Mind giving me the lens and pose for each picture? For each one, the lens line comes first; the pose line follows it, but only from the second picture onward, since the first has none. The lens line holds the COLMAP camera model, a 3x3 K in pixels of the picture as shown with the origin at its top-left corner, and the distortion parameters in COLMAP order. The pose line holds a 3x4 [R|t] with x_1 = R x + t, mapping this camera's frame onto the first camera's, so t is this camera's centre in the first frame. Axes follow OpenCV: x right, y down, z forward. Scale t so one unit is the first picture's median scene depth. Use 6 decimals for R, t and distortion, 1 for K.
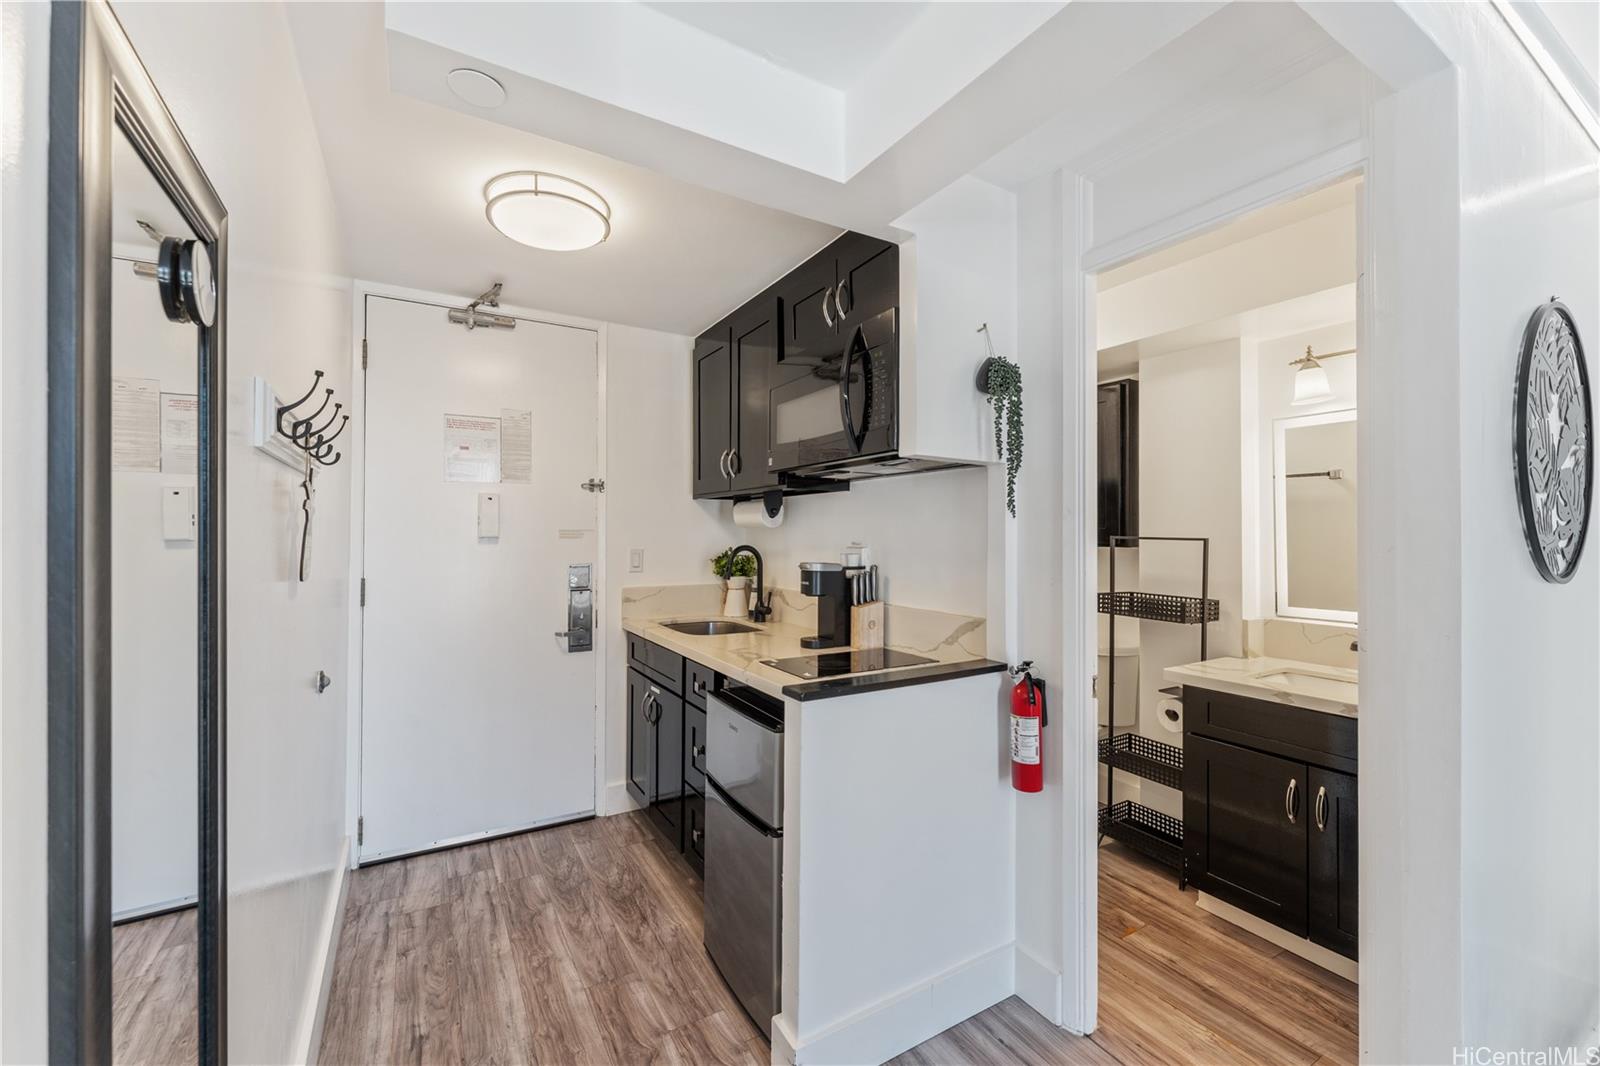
lens RADIAL K [[646.3, 0, 792.2], [0, 646.3, 528.9], [0, 0, 1]] dist [-0.003544, 0.000453]
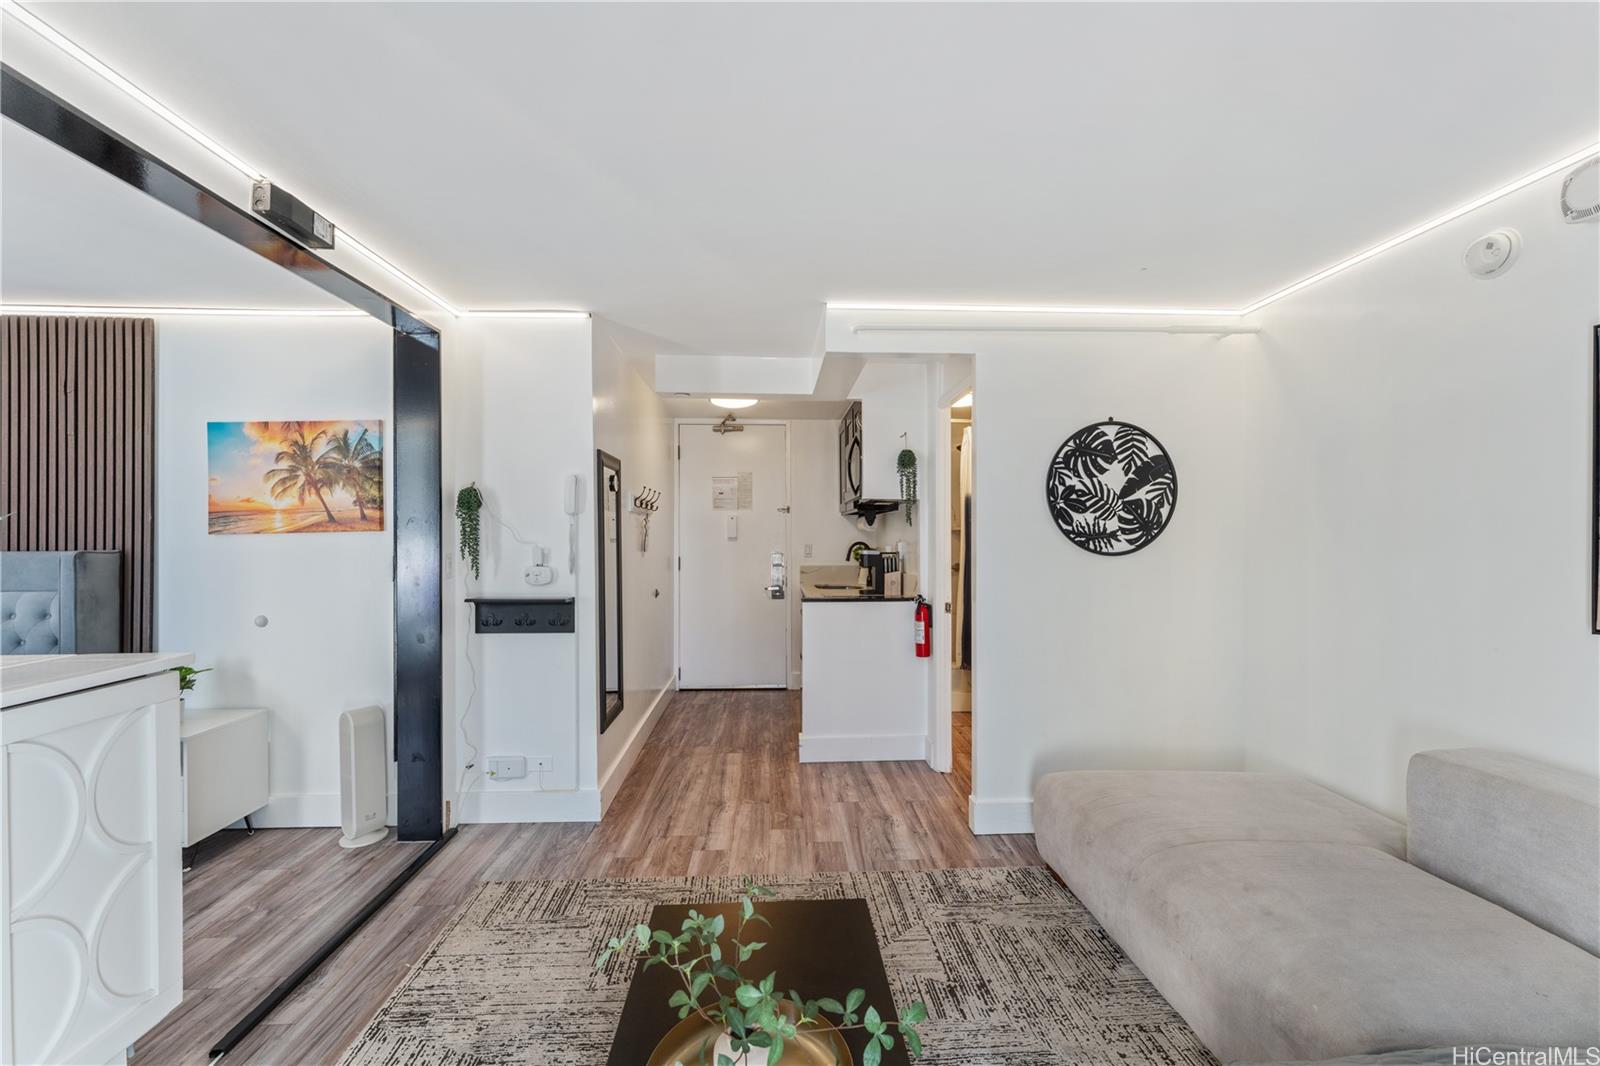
lens RADIAL K [[646.3, 0, 795.5], [0, 646.3, 536.3], [0, 0, 1]] dist [-0.003544, 0.000453]
pose [[0.881451, -0.007064, -0.472223, 0.964546], [0.010905, 0.999926, 0.005396, 0.000030], [0.472150, -0.009906, 0.881463, -0.996216]]
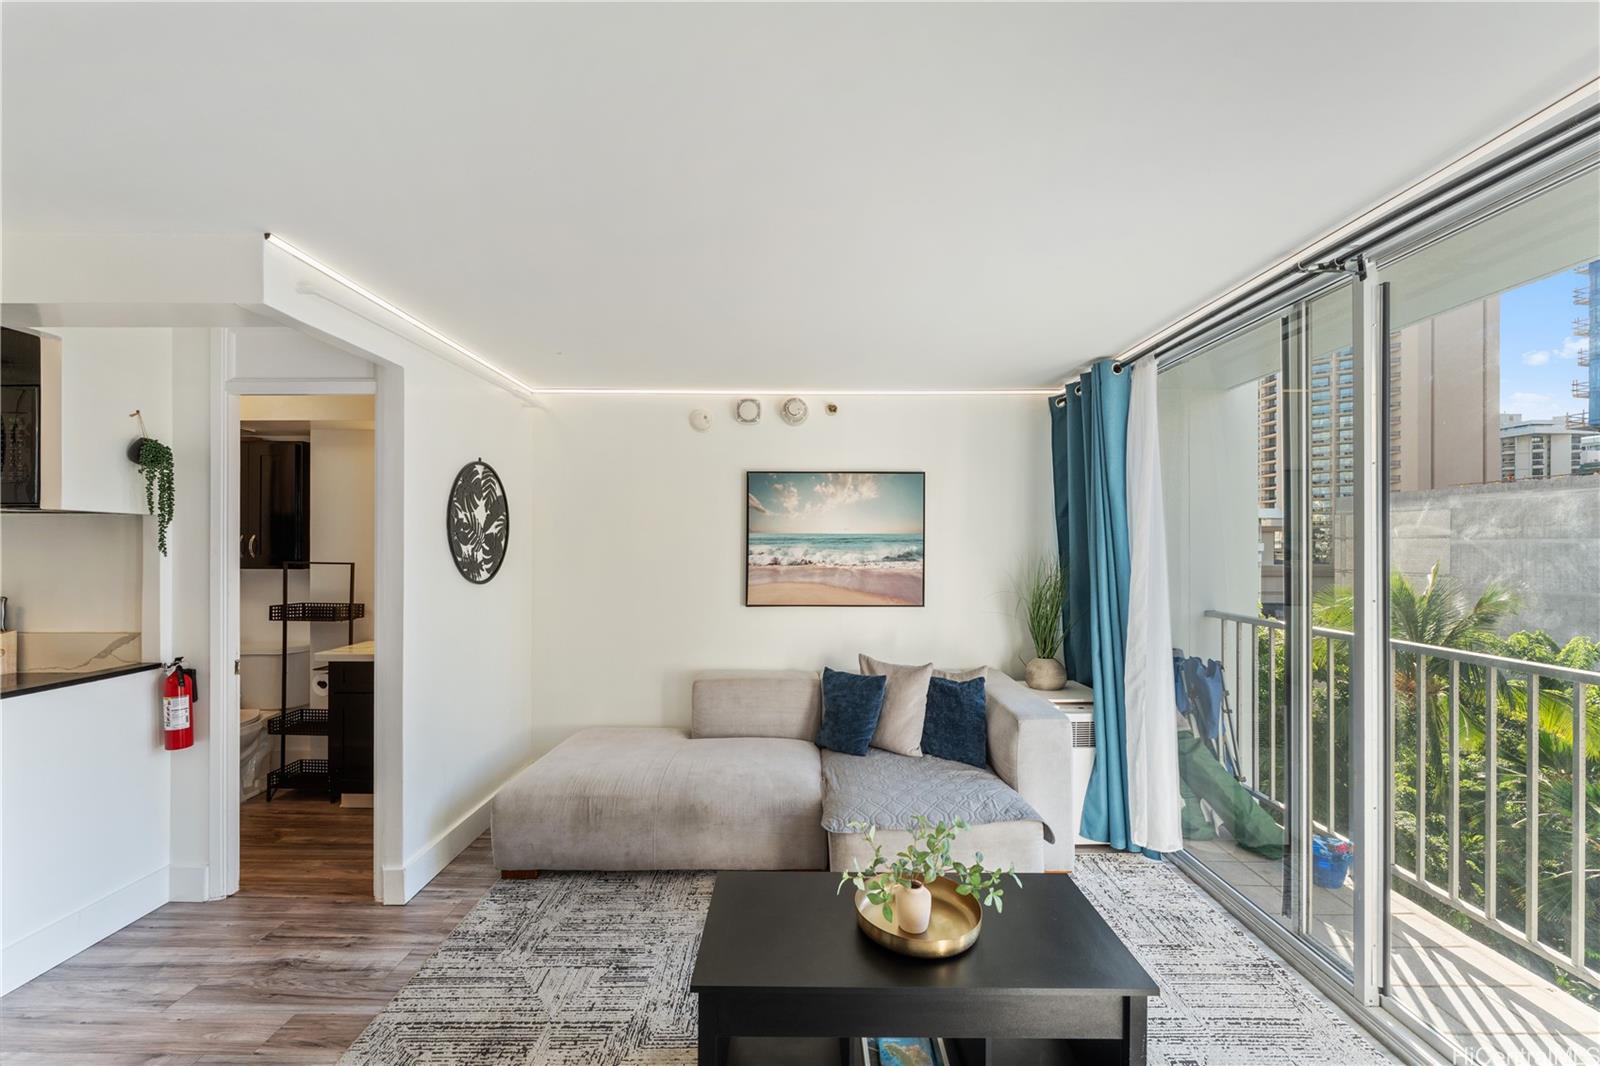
lens RADIAL K [[646.3, 0, 803.9], [0, 646.3, 543.3], [0, 0, 1]] dist [-0.003544, 0.000453]
pose [[0.502457, -0.001120, 0.864602, -0.162459], [-0.005923, 0.999971, 0.004737, -0.057748], [-0.864582, -0.007502, 0.502436, -0.863420]]
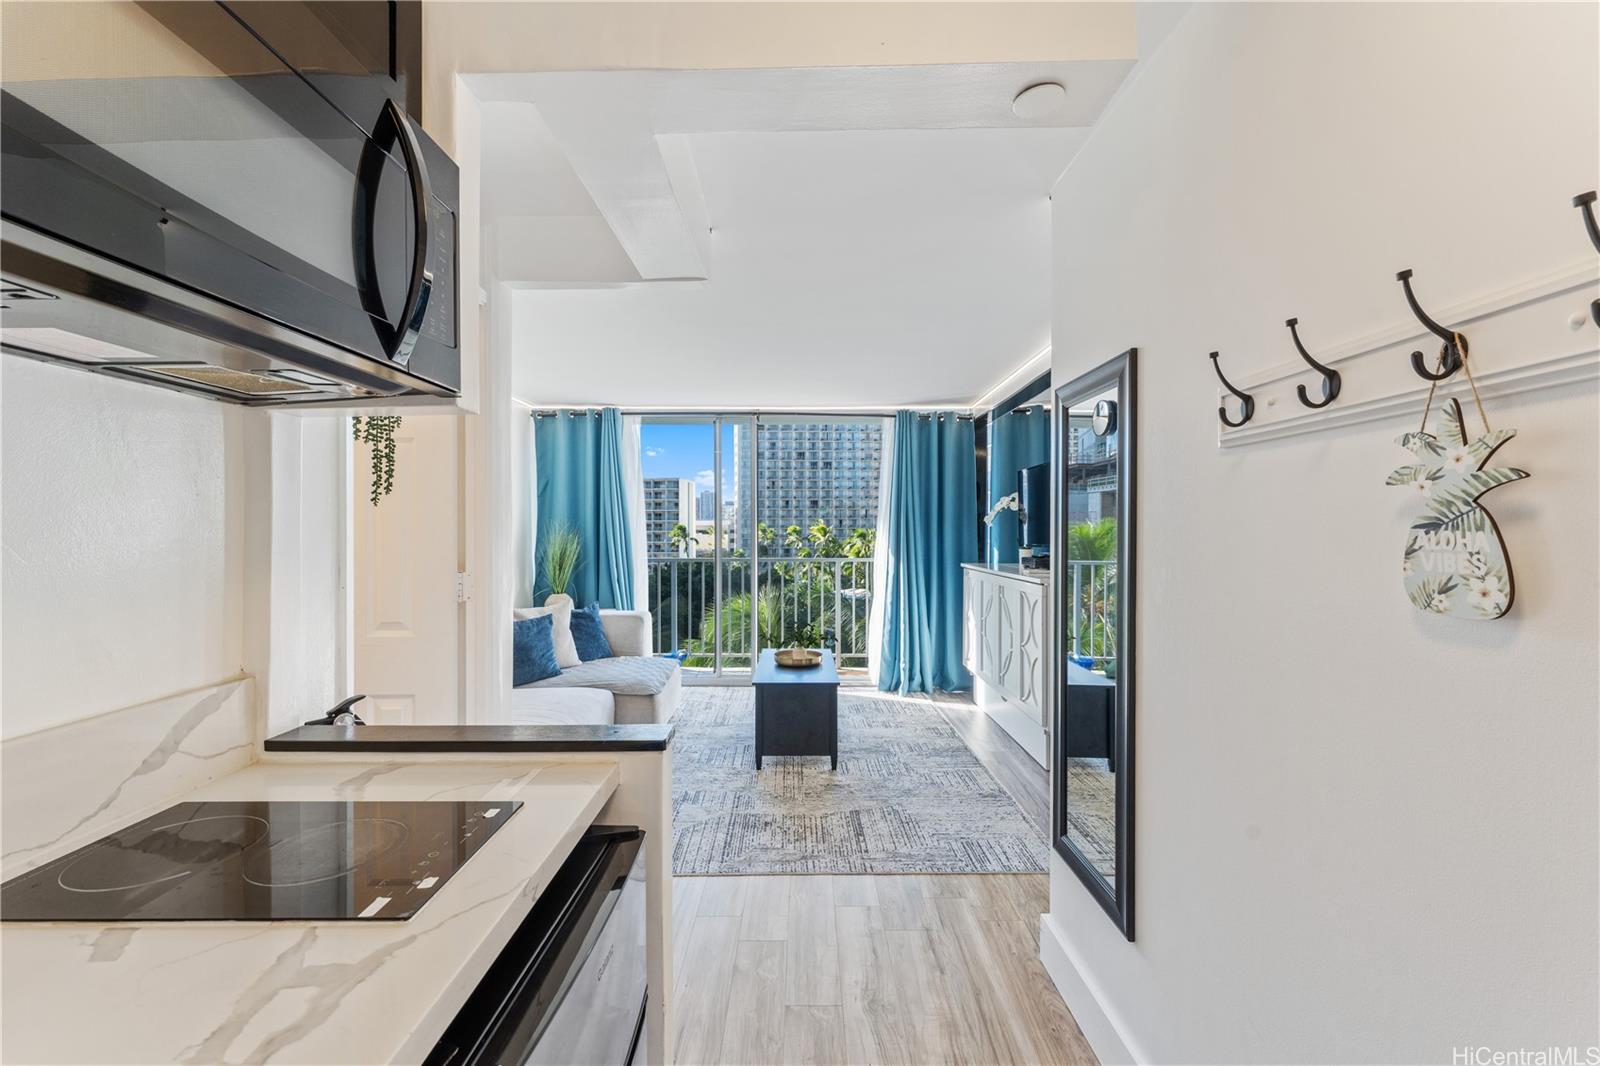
lens RADIAL K [[646.3, 0, 797.7], [0, 646.3, 531.3], [0, 0, 1]] dist [-0.003544, 0.000453]
pose [[-0.859221, -0.004630, 0.511584, -0.453369], [-0.005957, 0.999982, -0.000955, 0.010126], [-0.511570, -0.003868, -0.859233, 1.357061]]
